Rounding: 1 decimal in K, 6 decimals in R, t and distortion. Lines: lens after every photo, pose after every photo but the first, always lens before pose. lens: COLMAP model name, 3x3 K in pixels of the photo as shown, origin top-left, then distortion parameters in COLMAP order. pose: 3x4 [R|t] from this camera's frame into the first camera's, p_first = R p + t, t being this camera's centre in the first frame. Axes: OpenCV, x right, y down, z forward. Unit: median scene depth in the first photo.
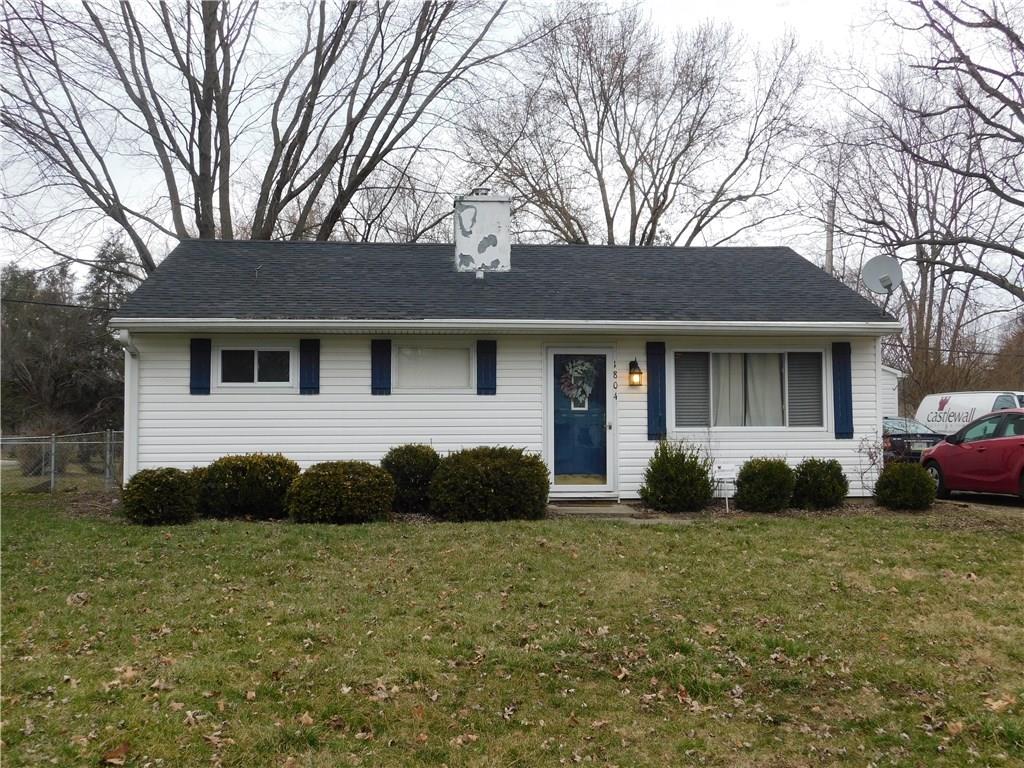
lens RADIAL K [[1065.1, 0, 510.7], [0, 1065.1, 358.8], [0, 0, 1]] dist [-0.022507, -0.005806]
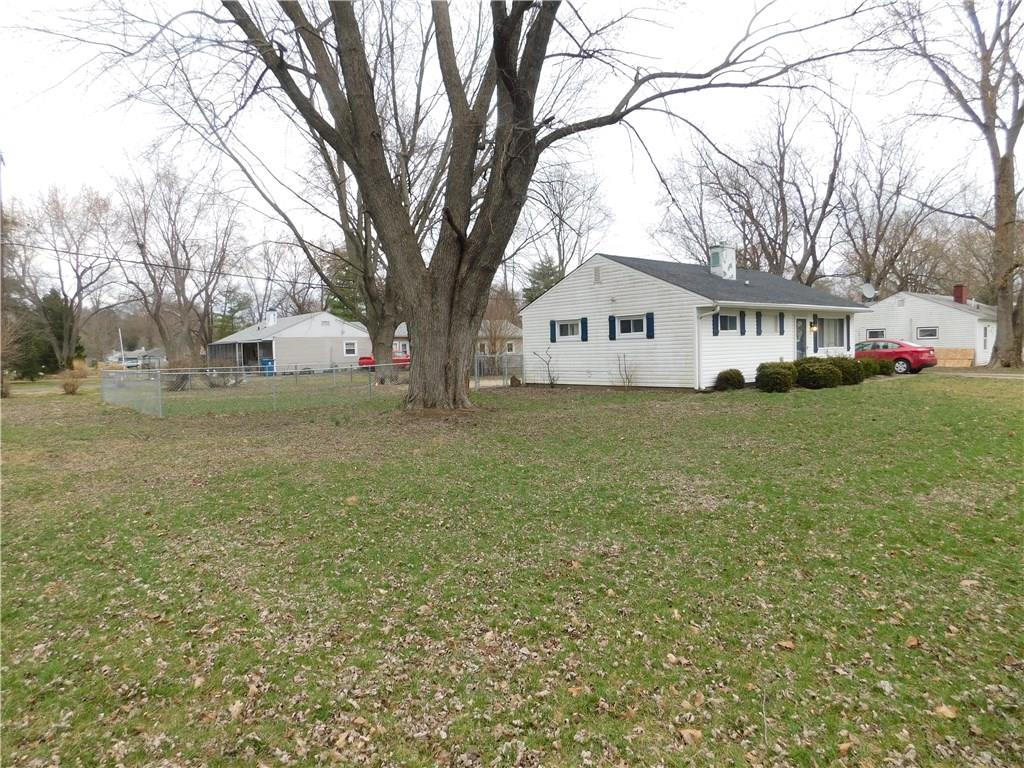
lens RADIAL K [[681.8, 0, 512.0], [0, 681.8, 384.0], [0, 0, 1]] dist [-0.003089, -0.000705]
pose [[0.815171, -0.045026, 0.577468, -1.345996], [-0.000898, 0.996875, 0.078995, 0.021390], [-0.579220, -0.064913, 0.812583, 0.137873]]
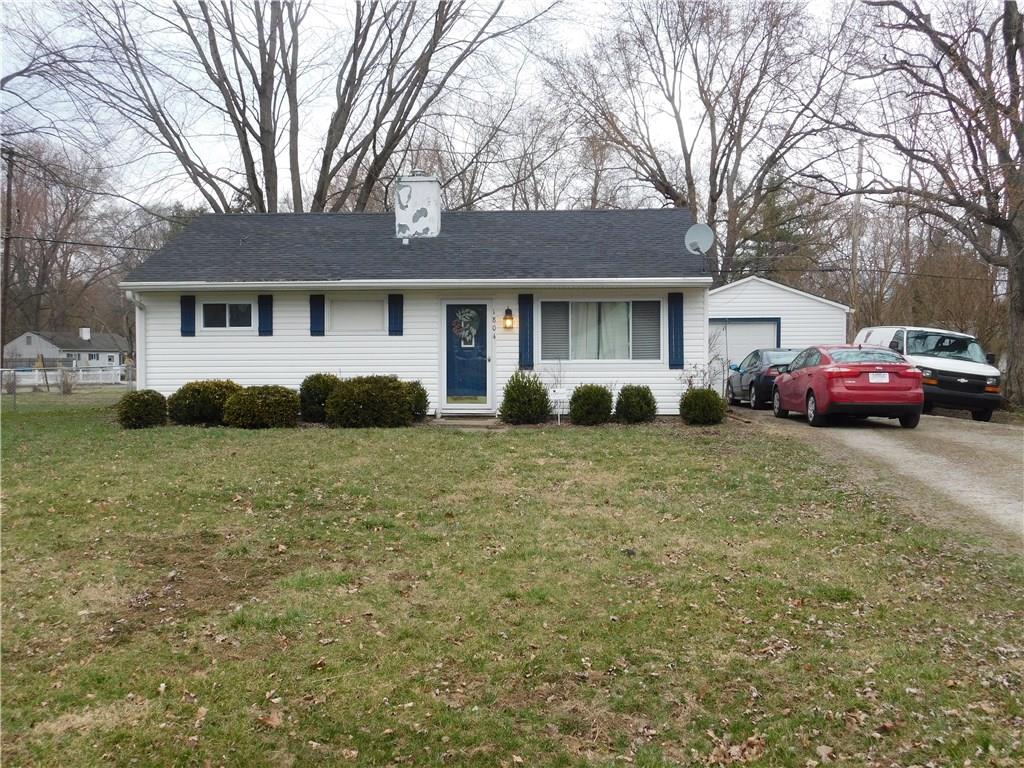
lens RADIAL K [[1068.2, 0, 534.7], [0, 1068.2, 383.9], [0, 0, 1]] dist [-0.012713, -0.007177]
pose [[0.988058, 0.005148, -0.153998, 0.353809], [0.010058, 0.995156, 0.097796, -0.034755], [0.153756, -0.098177, 0.983219, -0.288962]]
